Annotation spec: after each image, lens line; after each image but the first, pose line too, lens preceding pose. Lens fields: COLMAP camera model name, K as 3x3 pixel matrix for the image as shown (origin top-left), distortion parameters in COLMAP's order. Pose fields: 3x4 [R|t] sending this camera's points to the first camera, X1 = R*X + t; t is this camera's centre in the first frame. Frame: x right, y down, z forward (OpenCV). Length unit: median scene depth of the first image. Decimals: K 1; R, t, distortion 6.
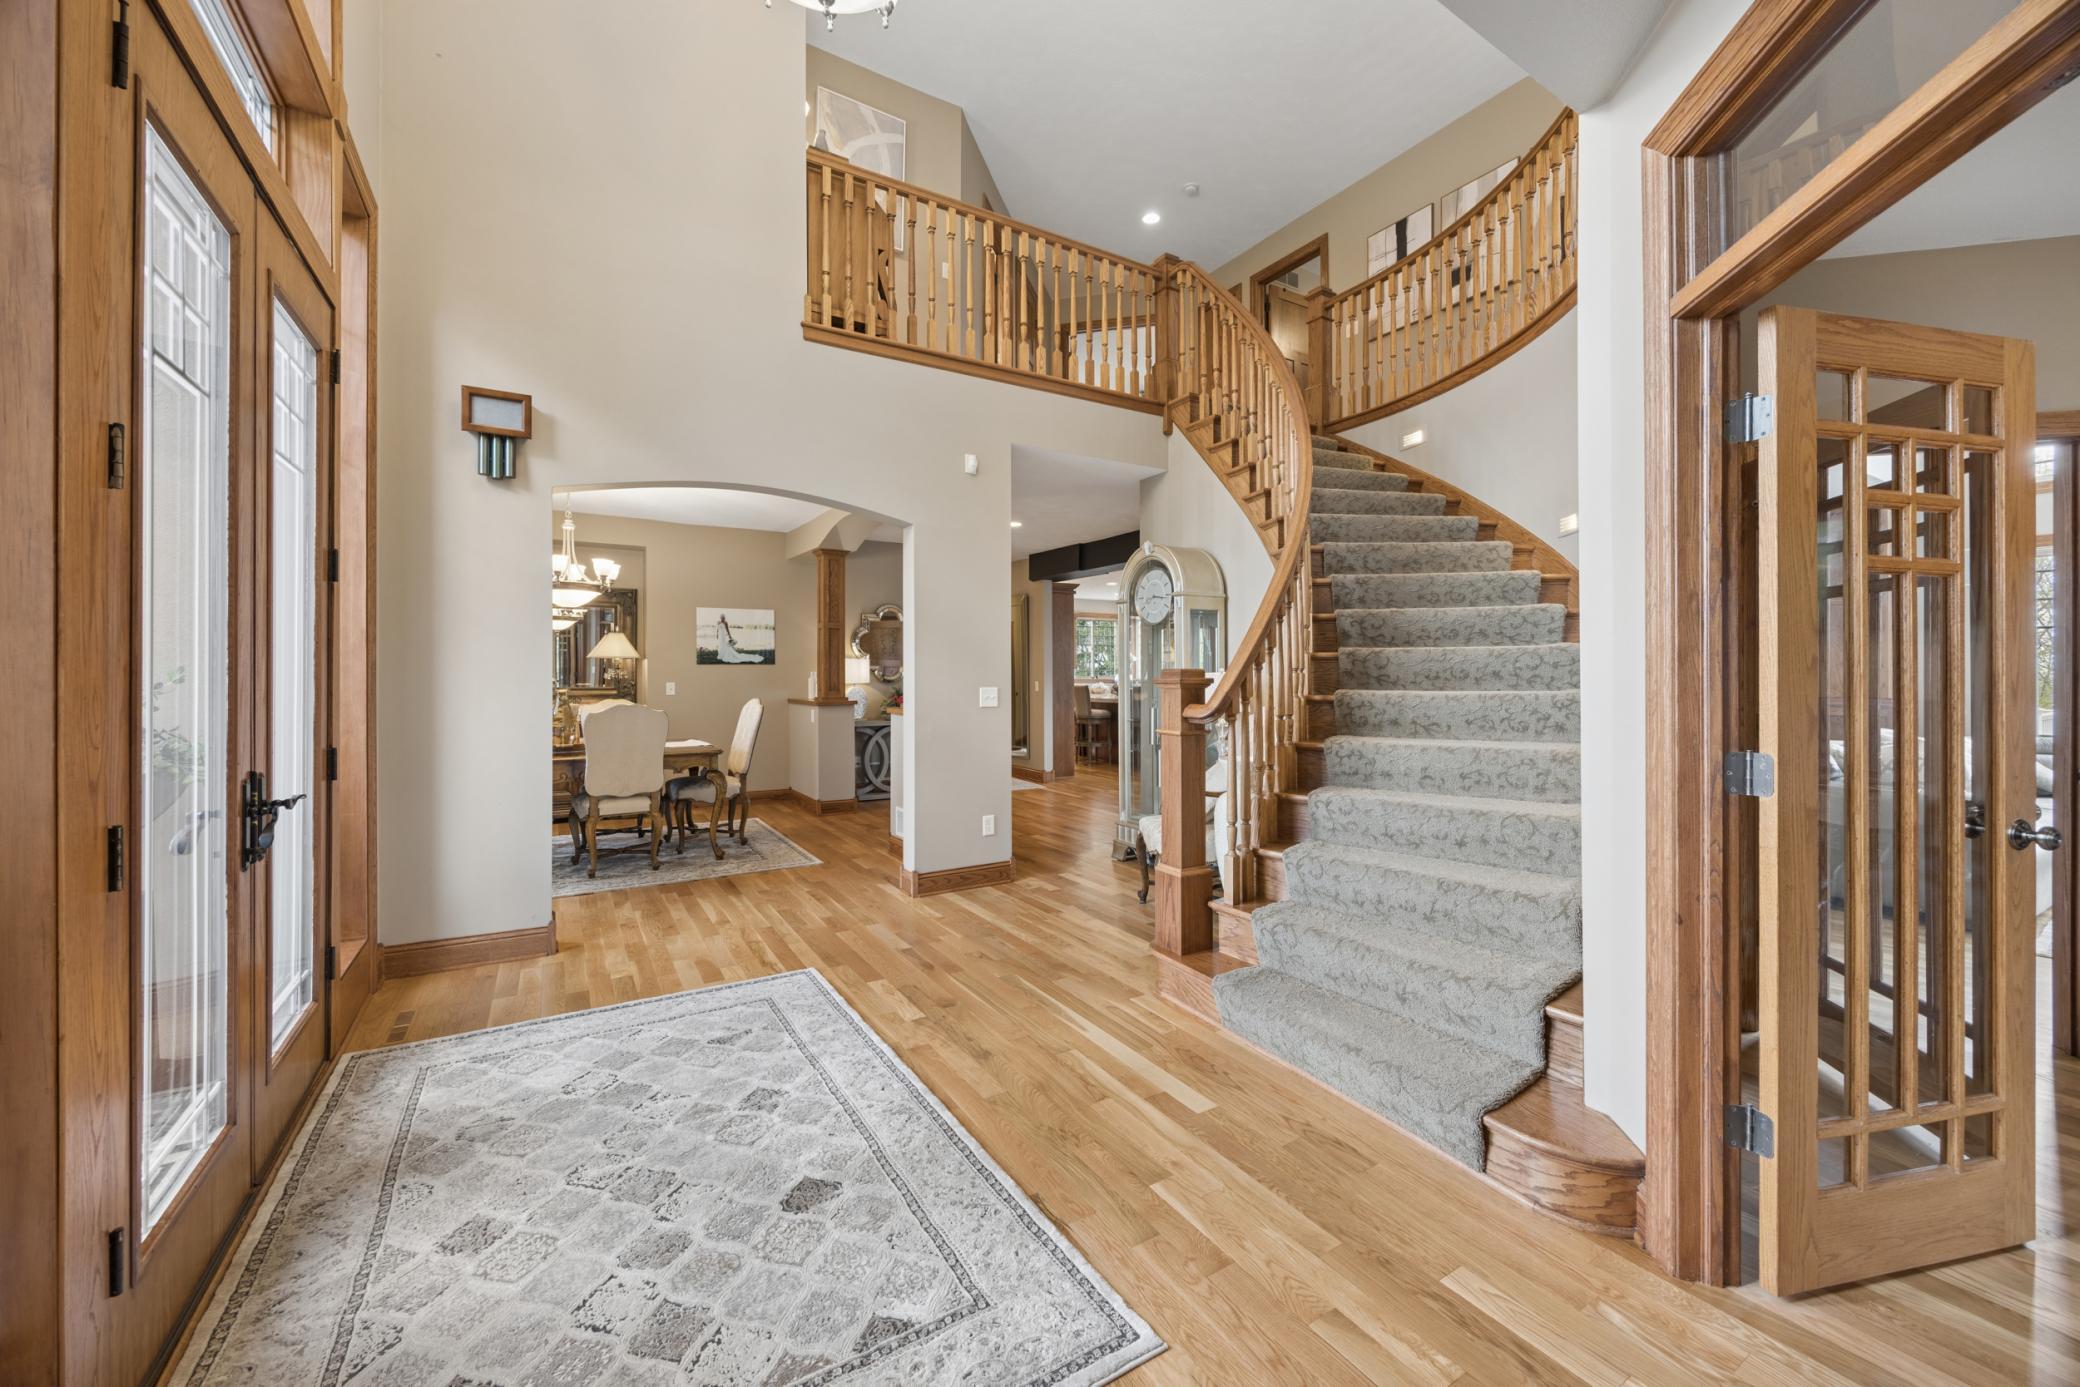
lens RADIAL K [[795.2, 0, 1038.1], [0, 795.2, 671.2], [0, 0, 1]] dist [-0.003179, 0.000534]
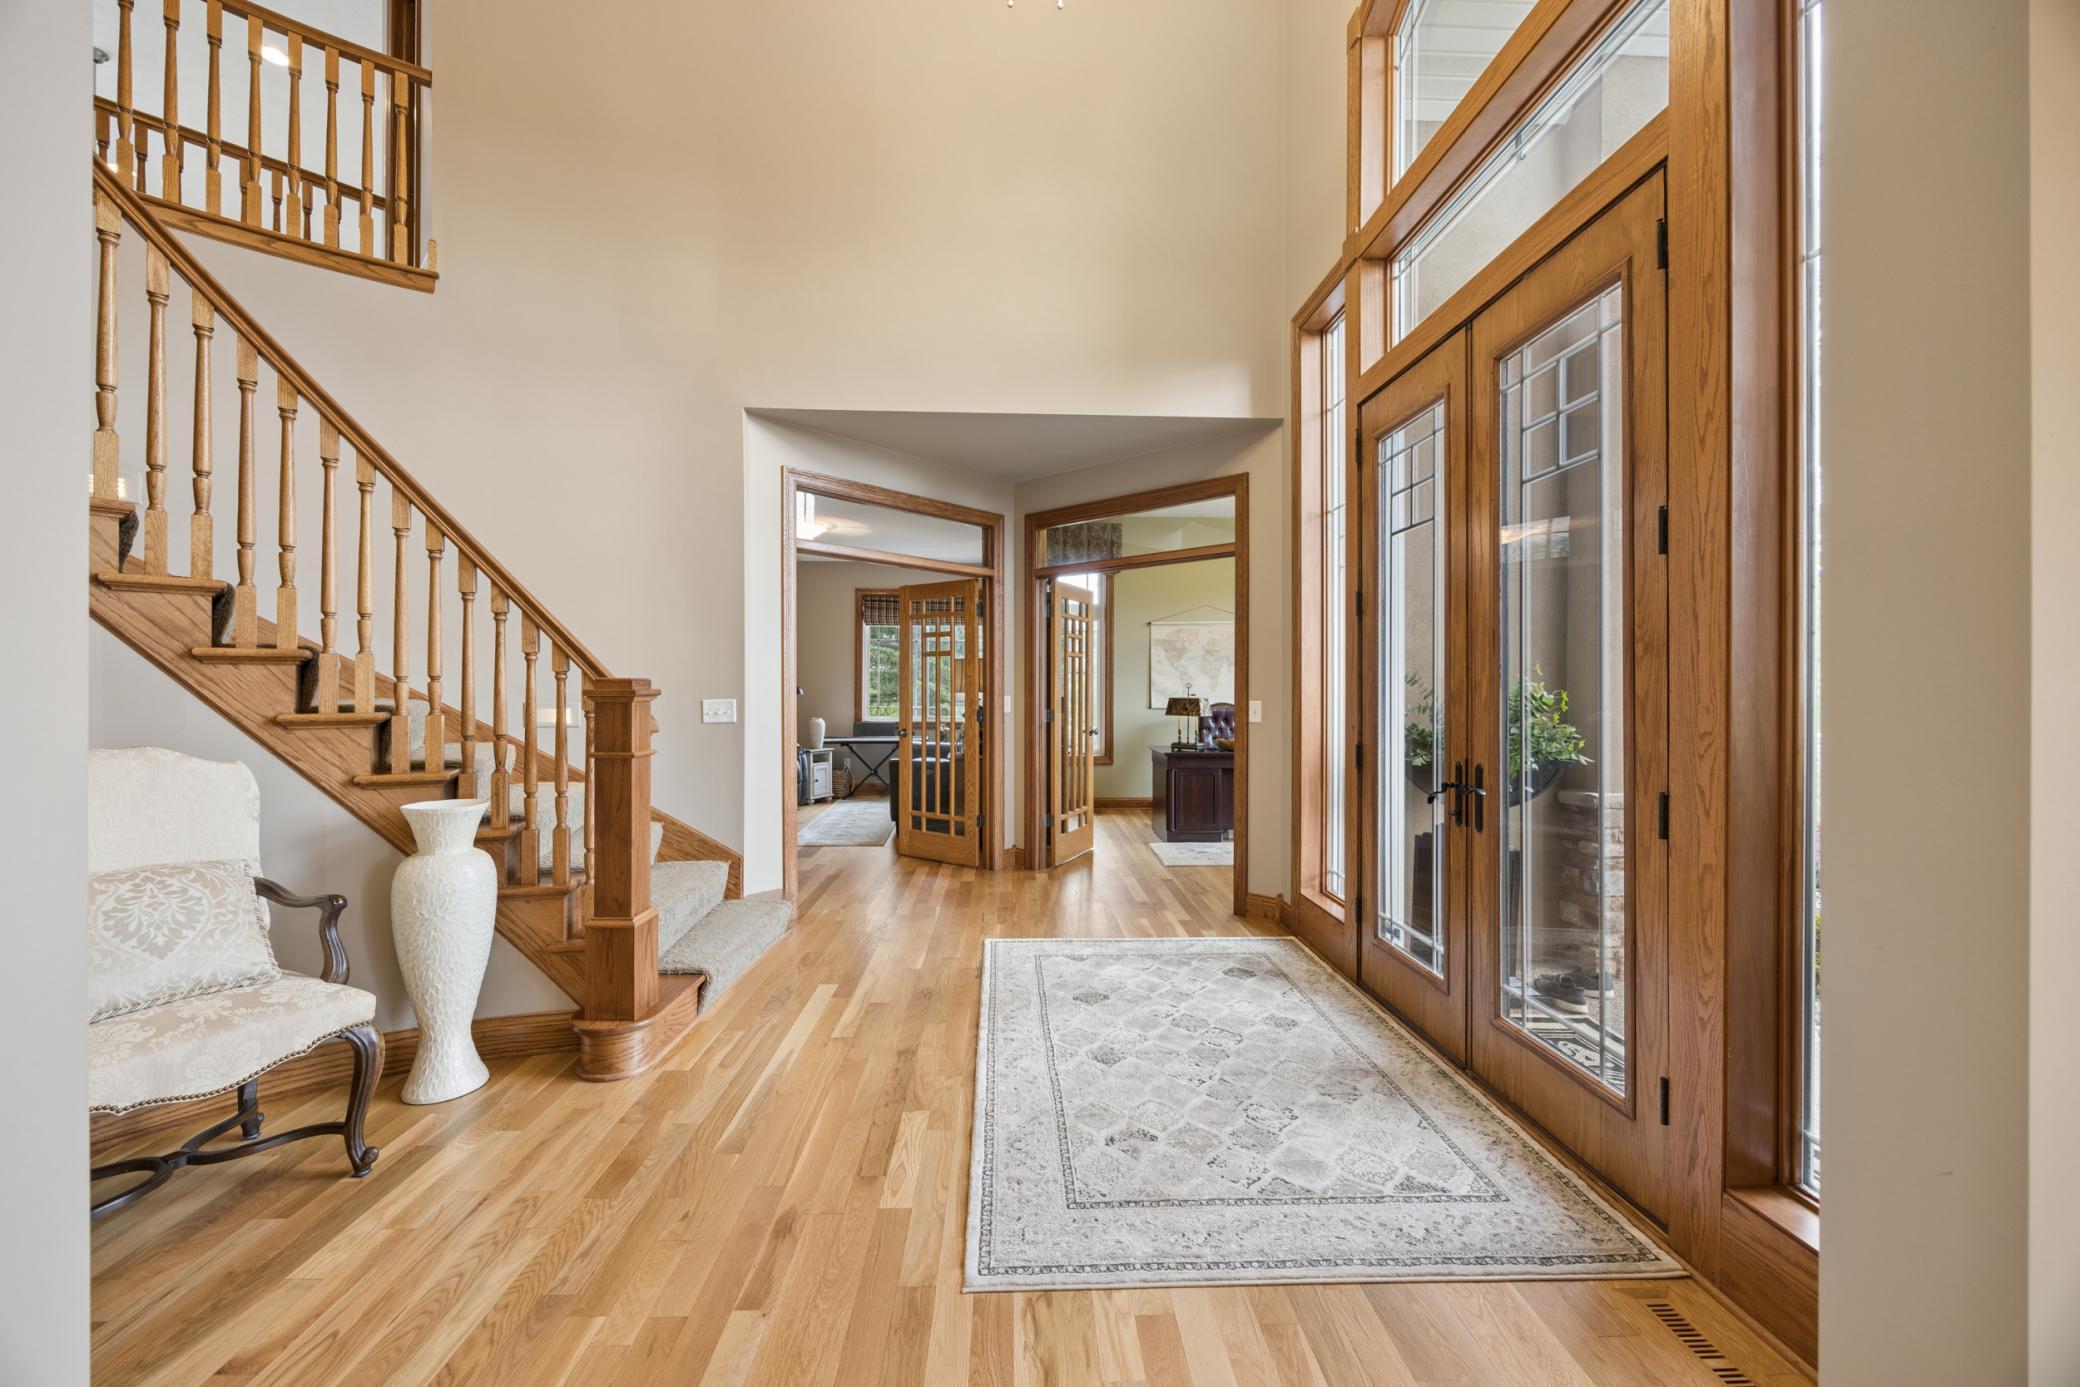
lens RADIAL K [[795.2, 0, 1039.9], [0, 795.2, 689.5], [0, 0, 1]] dist [-0.003179, 0.000534]
pose [[-0.869132, -0.010848, 0.494461, -0.688360], [-0.006580, 0.999925, 0.010371, -0.000109], [-0.494536, 0.005760, -0.869138, 1.718511]]
